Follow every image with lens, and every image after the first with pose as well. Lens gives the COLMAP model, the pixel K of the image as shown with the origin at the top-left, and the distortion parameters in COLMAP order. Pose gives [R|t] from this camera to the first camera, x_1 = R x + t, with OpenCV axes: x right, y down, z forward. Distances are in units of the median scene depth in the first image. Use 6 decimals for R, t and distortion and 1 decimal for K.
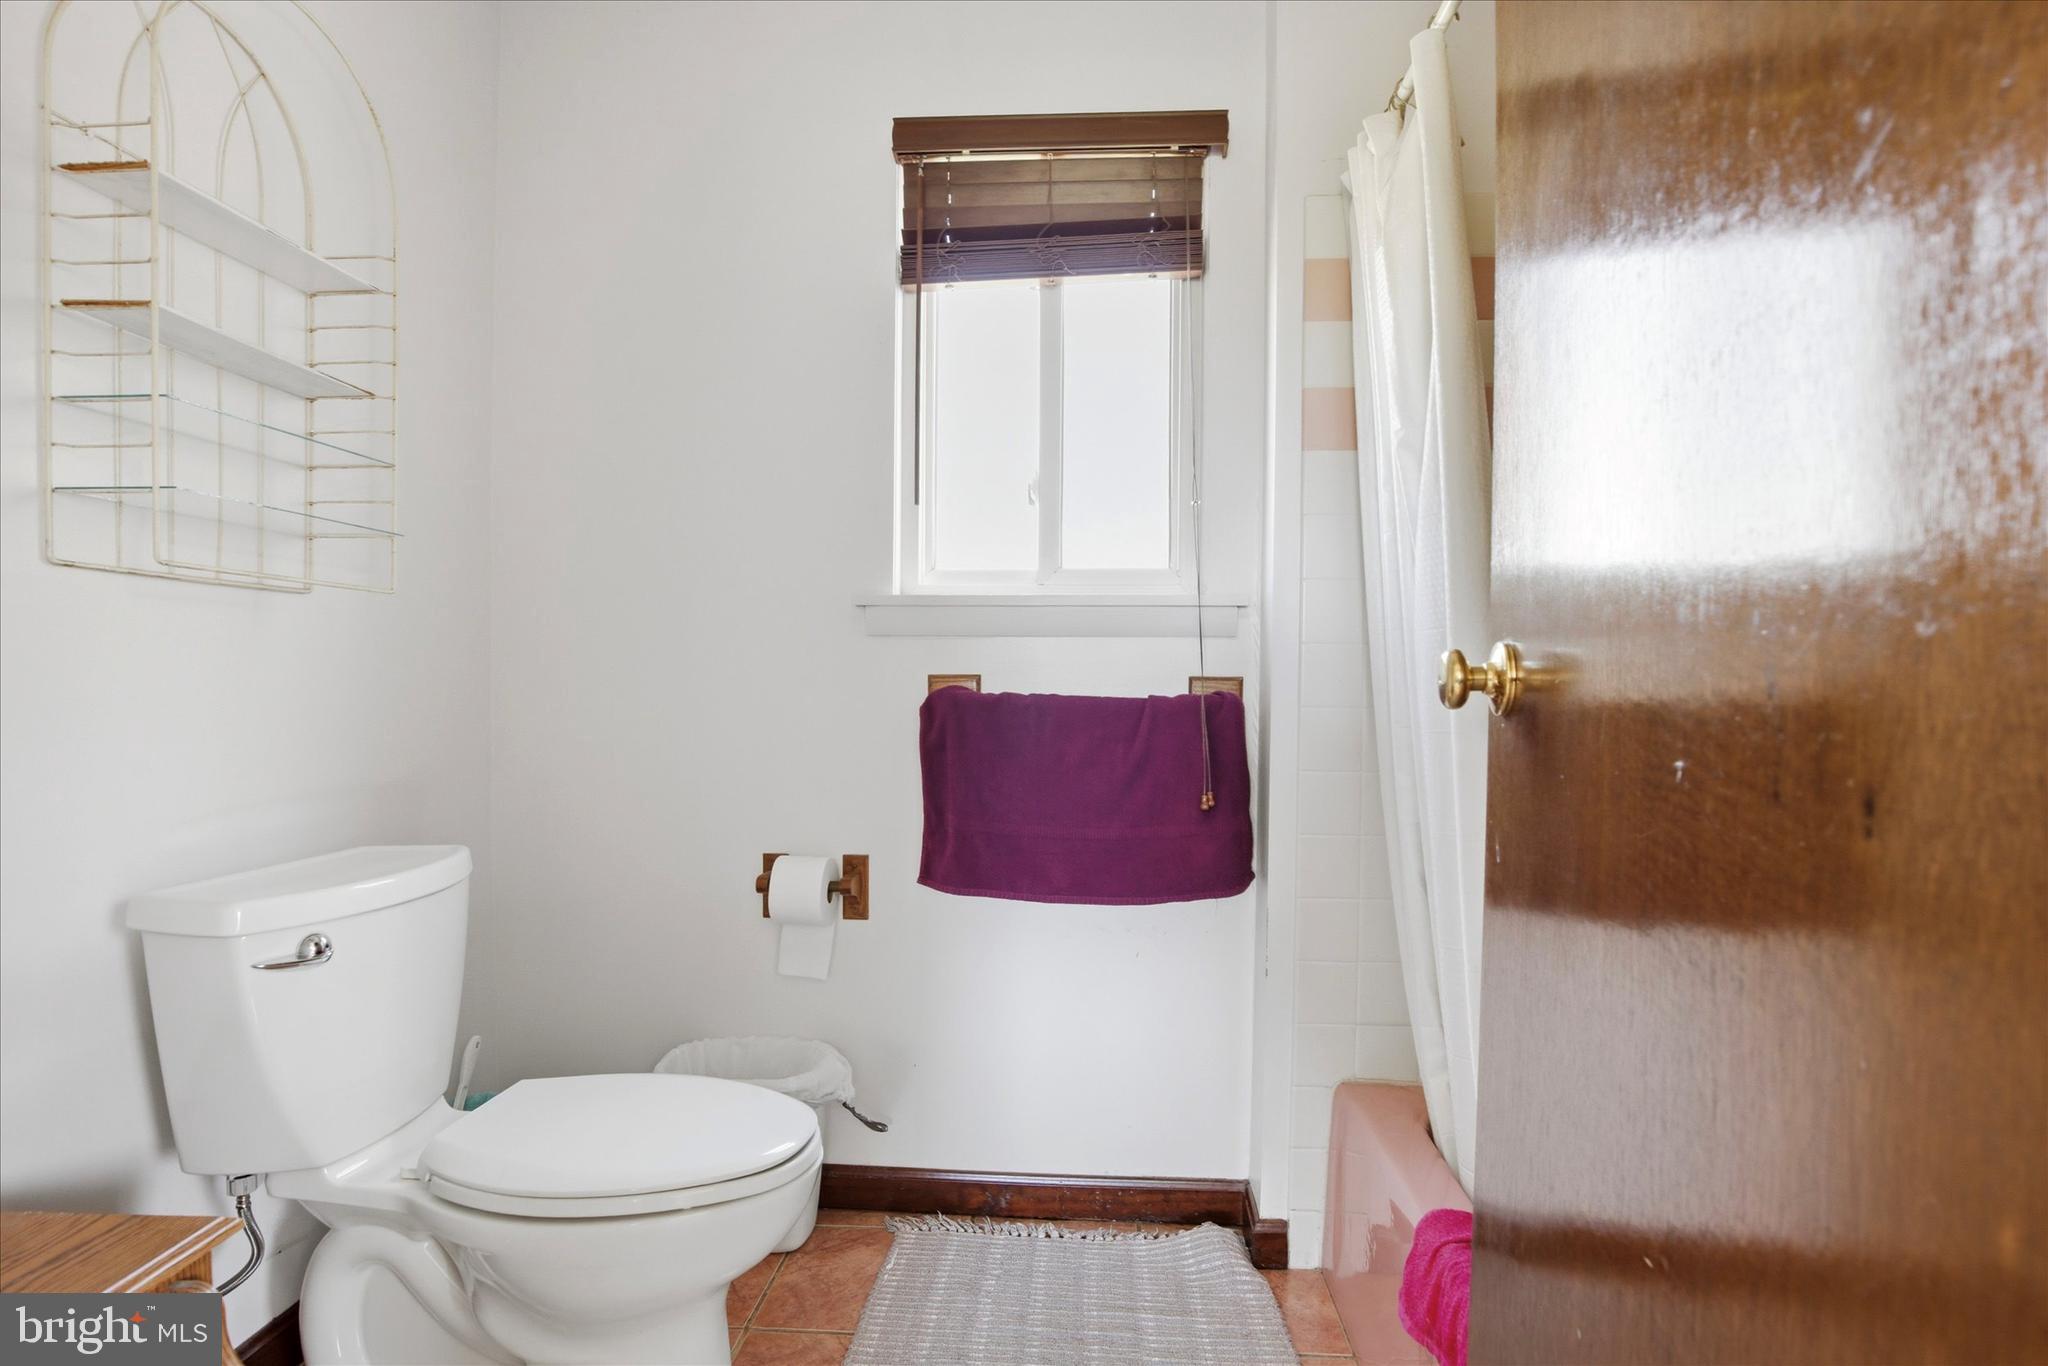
lens RADIAL K [[968.7, 0, 1033.5], [0, 968.7, 696.1], [0, 0, 1]] dist [-0.029104, 0.002122]
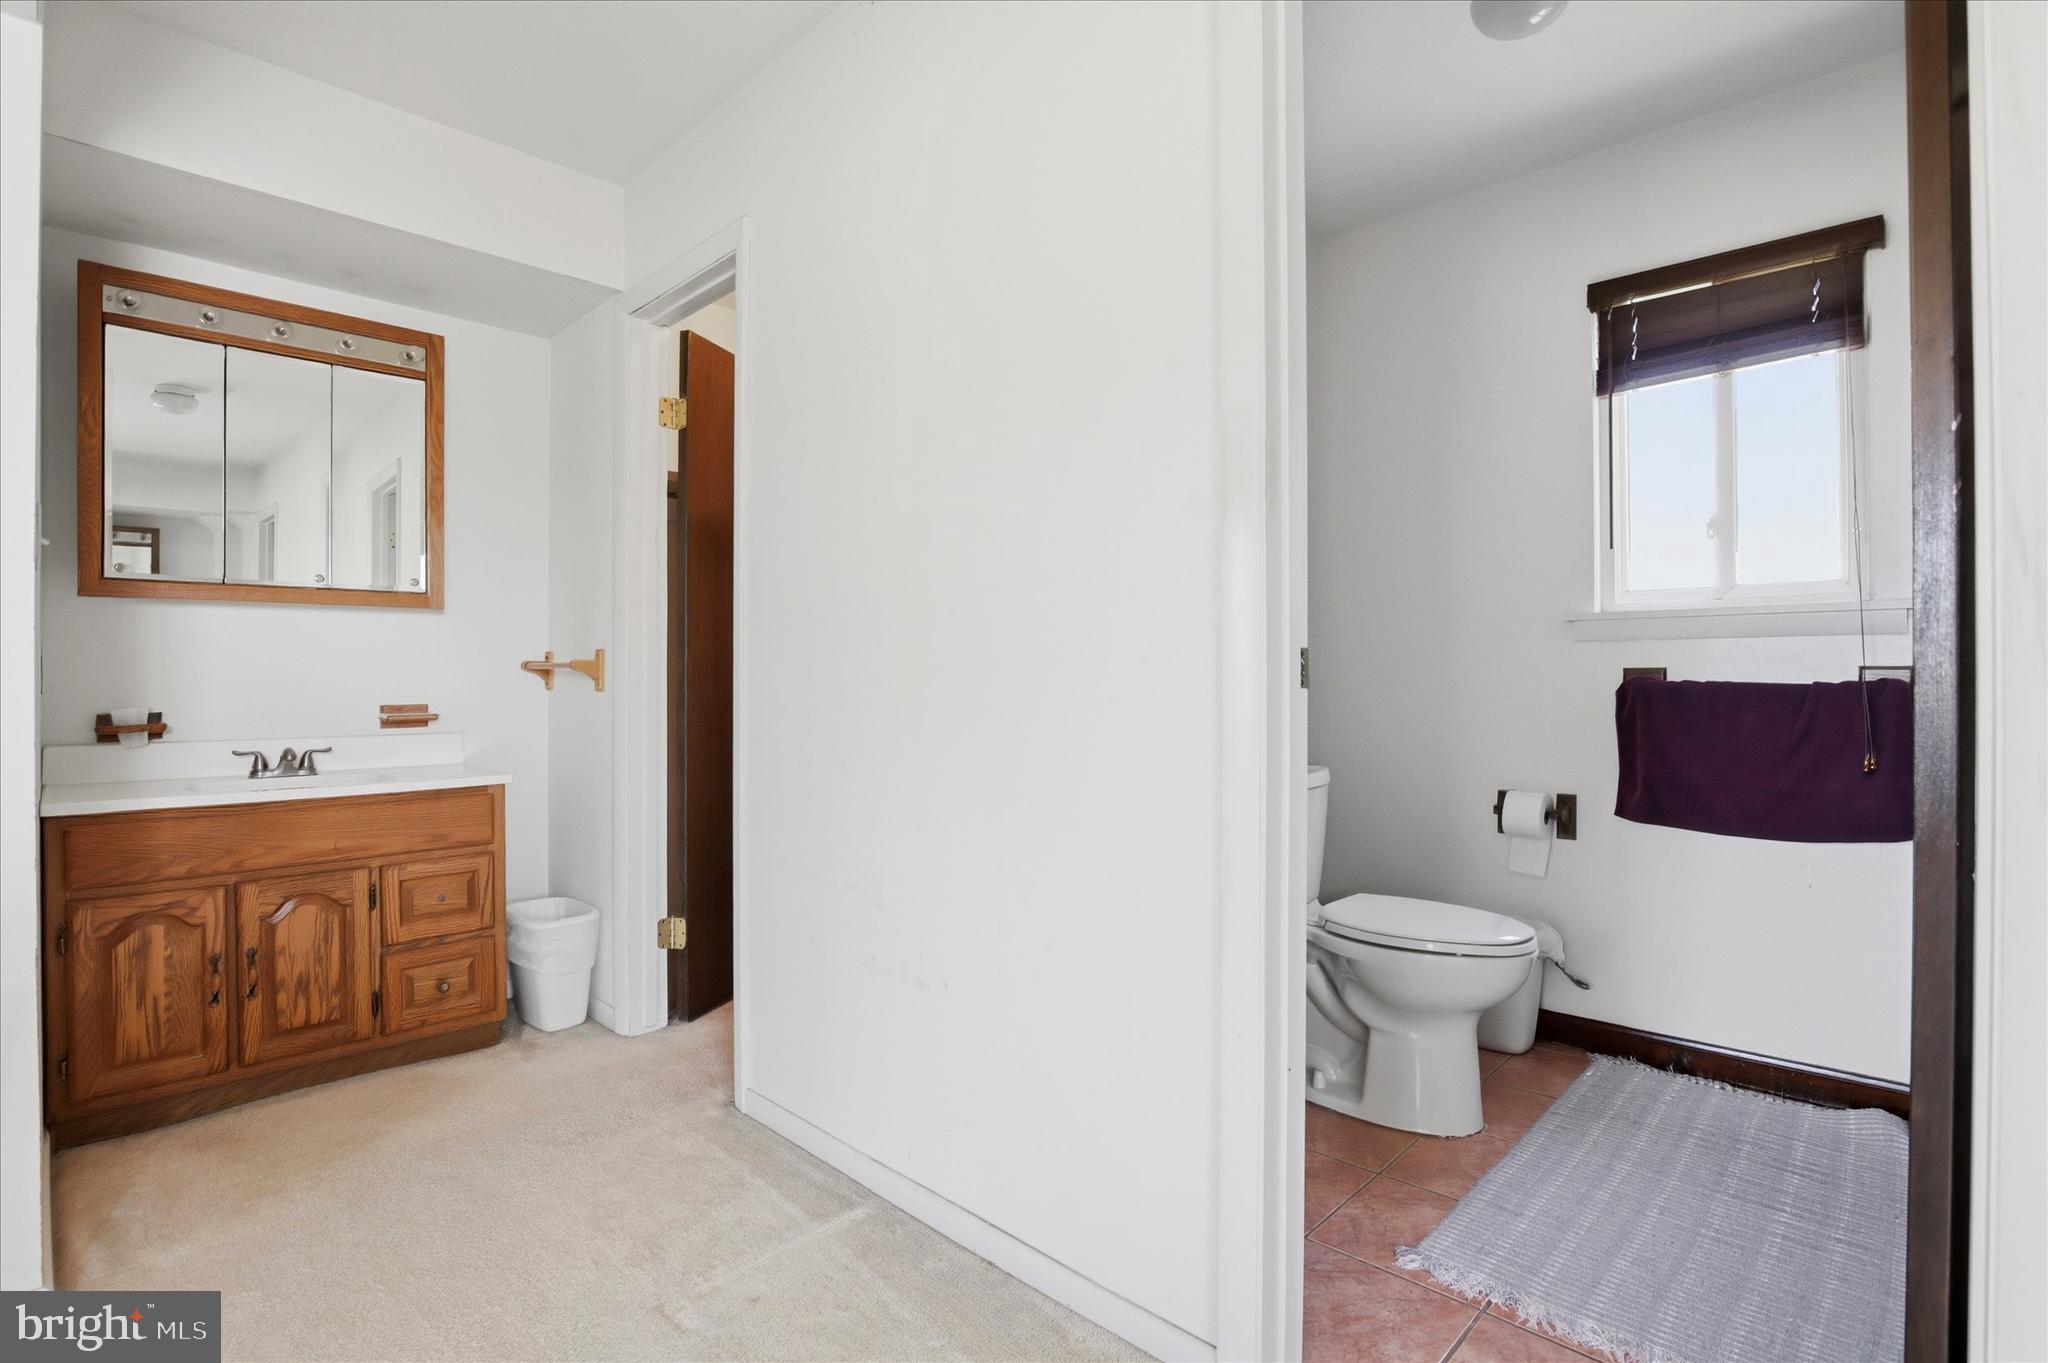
lens RADIAL K [[968.7, 0, 1024.1], [0, 968.7, 687.9], [0, 0, 1]] dist [-0.029104, 0.002122]
pose [[0.750081, -0.003620, -0.661336, 0.160919], [0.004835, 0.999988, 0.000010, 0.002511], [0.661328, -0.003205, 0.750090, -0.625397]]
